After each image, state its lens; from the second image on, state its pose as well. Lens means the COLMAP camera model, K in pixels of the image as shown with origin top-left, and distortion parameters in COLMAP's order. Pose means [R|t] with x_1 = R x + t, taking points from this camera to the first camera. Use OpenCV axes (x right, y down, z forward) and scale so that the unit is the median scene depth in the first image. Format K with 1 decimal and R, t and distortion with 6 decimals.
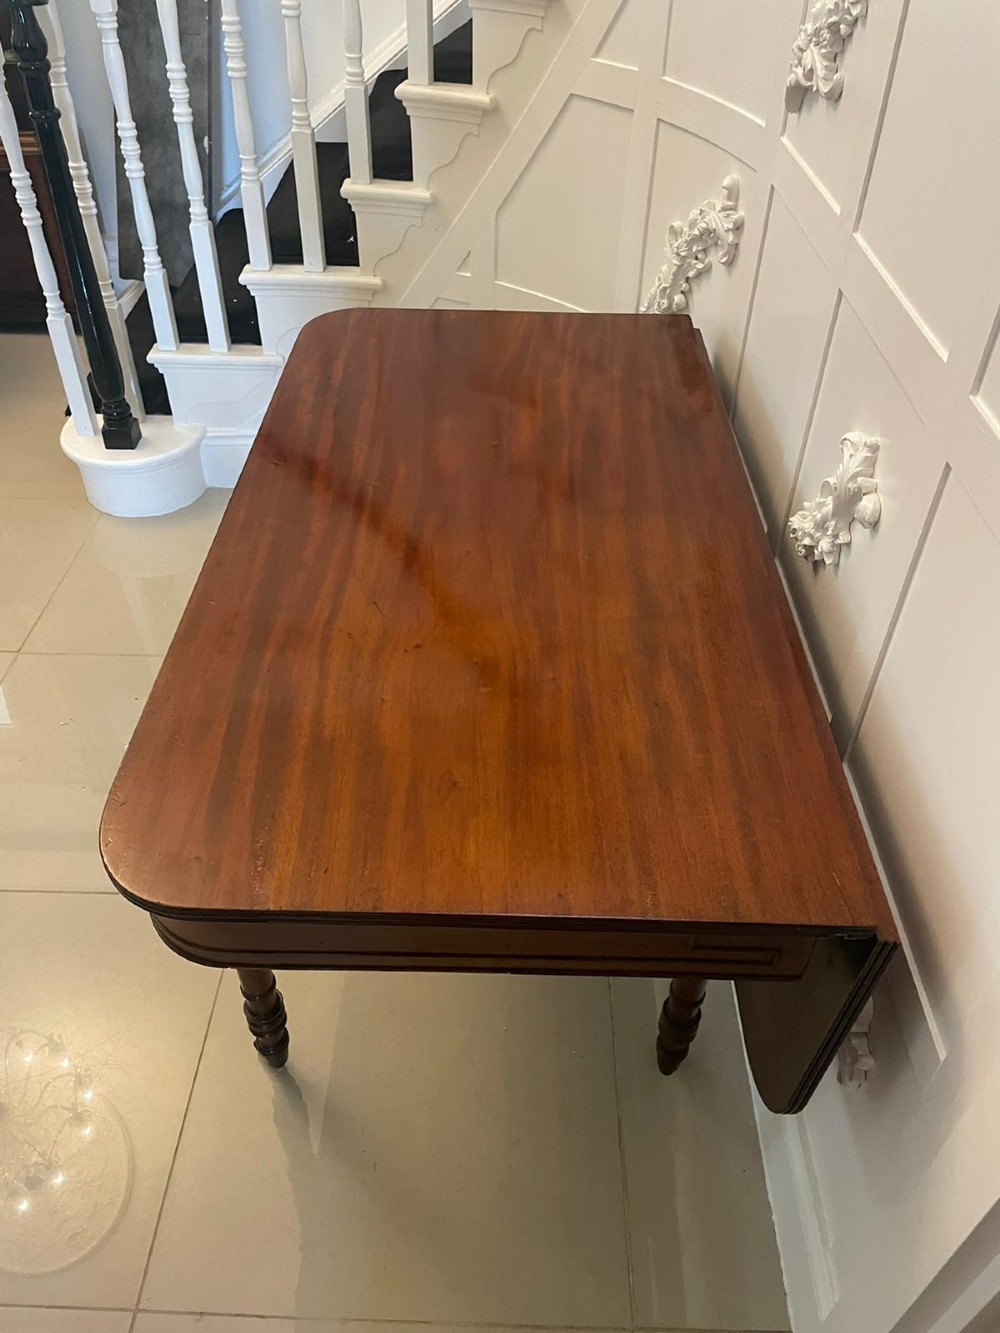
lens RADIAL K [[1011.8, 0, 500.0], [0, 1011.8, 666.5], [0, 0, 1]] dist [0.076849, -0.108084]
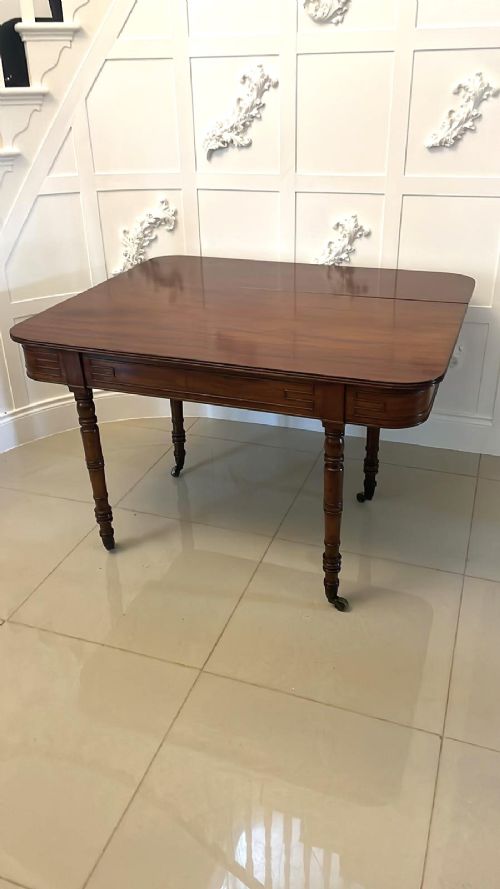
lens RADIAL K [[710.6, 0, 249.1], [0, 710.6, 431.7], [0, 0, 1]] dist [0.072106, -0.101545]
pose [[0.327479, -0.446625, 0.832636, -1.290122], [0.643398, 0.750761, 0.149657, -0.159348], [-0.691952, 0.486707, 0.533216, 0.187745]]
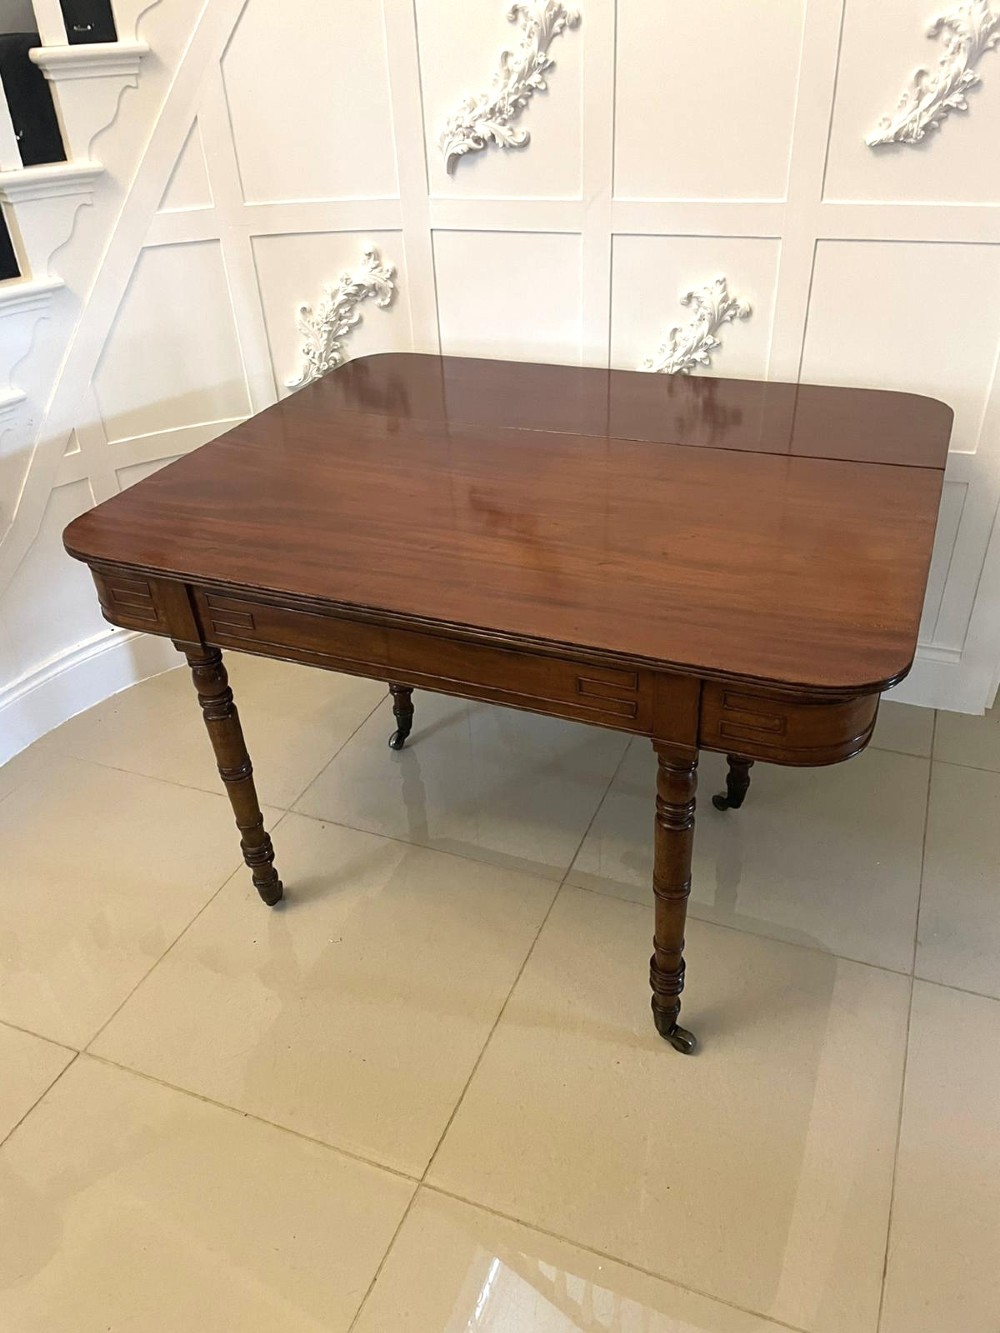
lens RADIAL K [[1015.3, 0, 494.1], [0, 1015.3, 673.8], [0, 0, 1]] dist [0.082184, -0.112897]
pose [[0.370149, -0.537471, 0.757703, -0.970643], [0.650229, 0.732422, 0.201892, -0.207169], [-0.663470, 0.417950, 0.620585, 0.253945]]
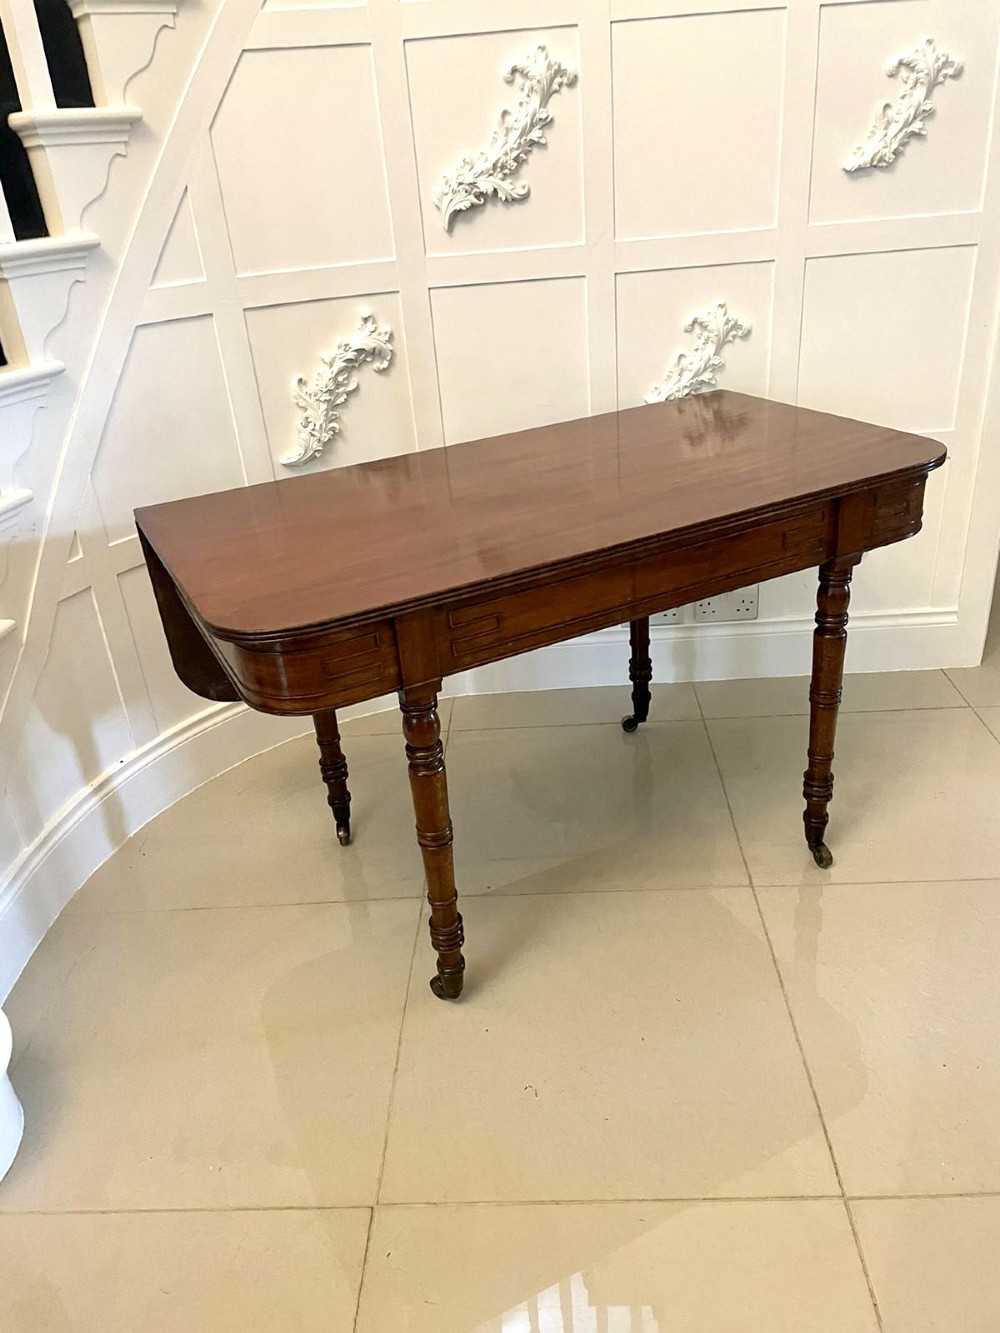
lens RADIAL K [[1011.8, 0, 500.0], [0, 1011.8, 666.5], [0, 0, 1]] dist [0.076849, -0.108084]
pose [[0.016397, -0.460544, 0.887485, -1.076891], [0.713671, 0.627054, 0.312213, -0.435744], [-0.700289, 0.628253, 0.338959, 0.657080]]
